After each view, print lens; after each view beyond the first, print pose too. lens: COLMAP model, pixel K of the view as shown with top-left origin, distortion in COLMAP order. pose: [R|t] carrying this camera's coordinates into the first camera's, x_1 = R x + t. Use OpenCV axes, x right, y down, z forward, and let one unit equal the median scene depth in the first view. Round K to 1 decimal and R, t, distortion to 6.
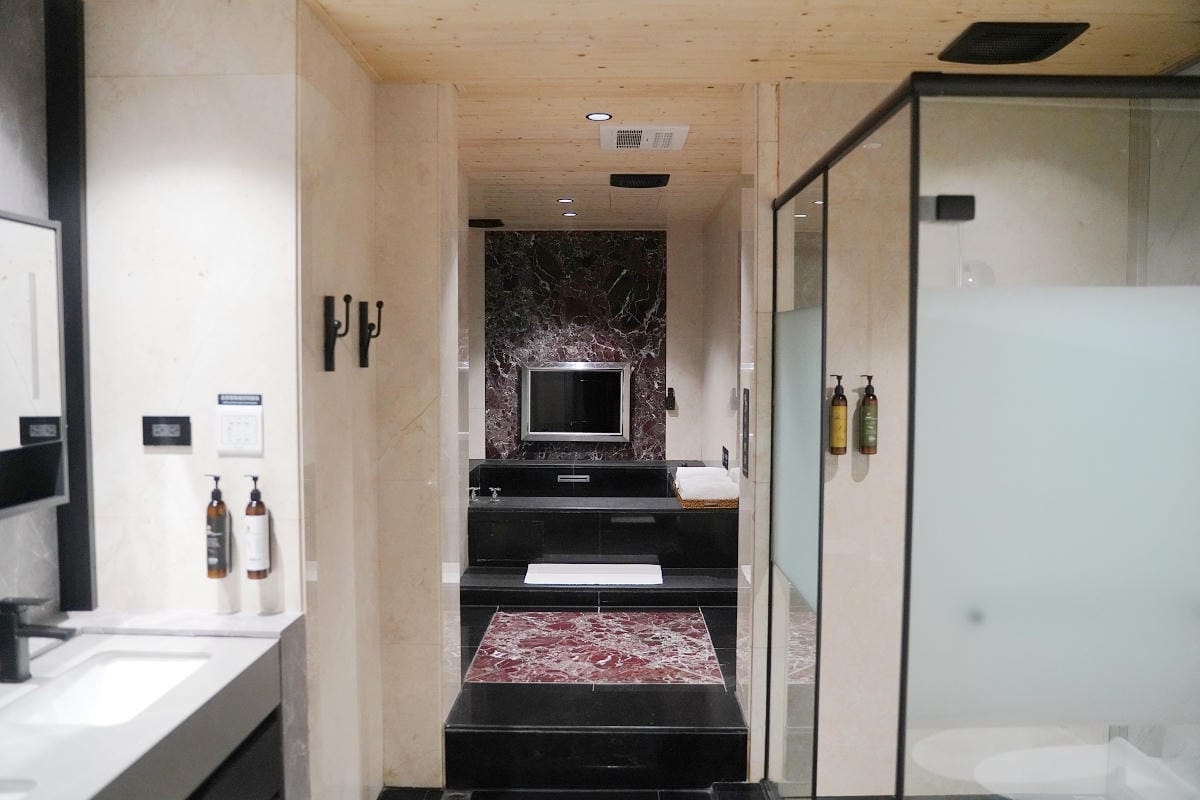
lens RADIAL K [[962.6, 0, 596.0], [0, 962.6, 408.4], [0, 0, 1]] dist [-0.114401, 0.091959]
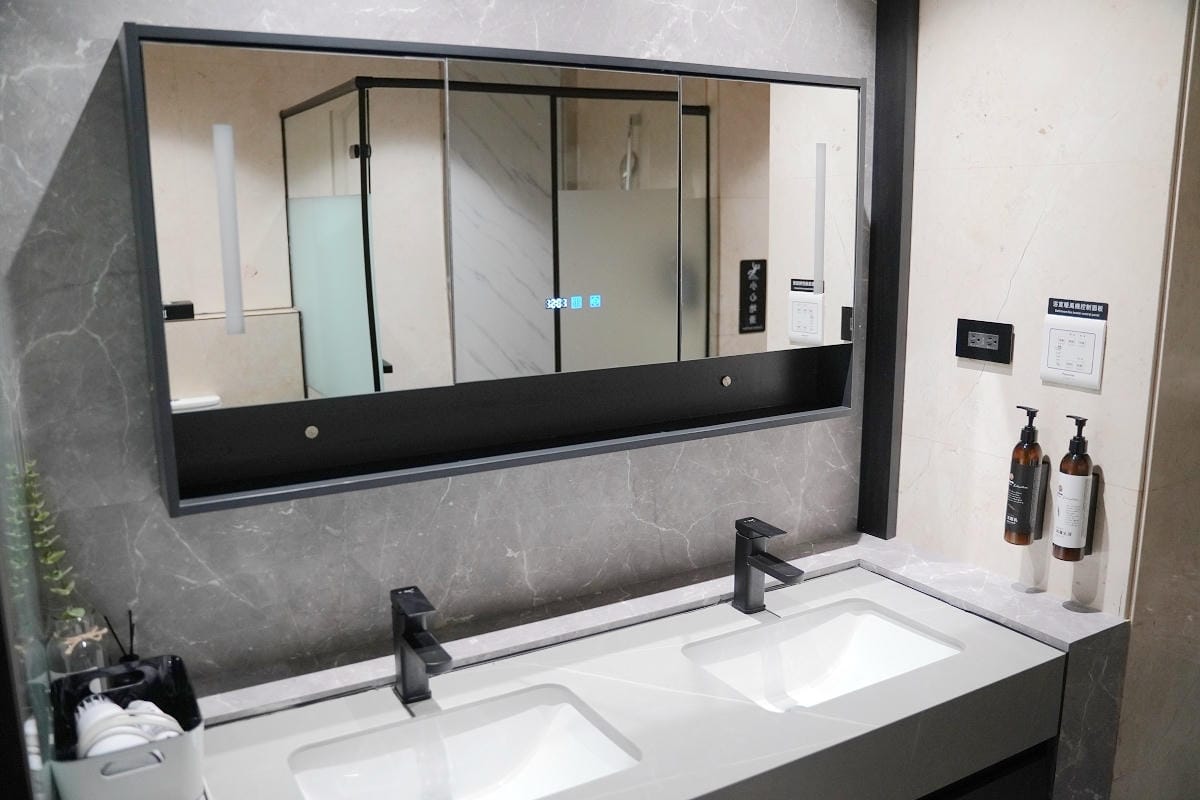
lens RADIAL K [[962.6, 0, 596.0], [0, 962.6, 408.4], [0, 0, 1]] dist [-0.114401, 0.091959]
pose [[0.517837, 0.163440, -0.839721, 0.043499], [-0.034376, 0.984763, 0.170472, -0.045492], [0.854788, -0.059410, 0.515565, 0.342226]]
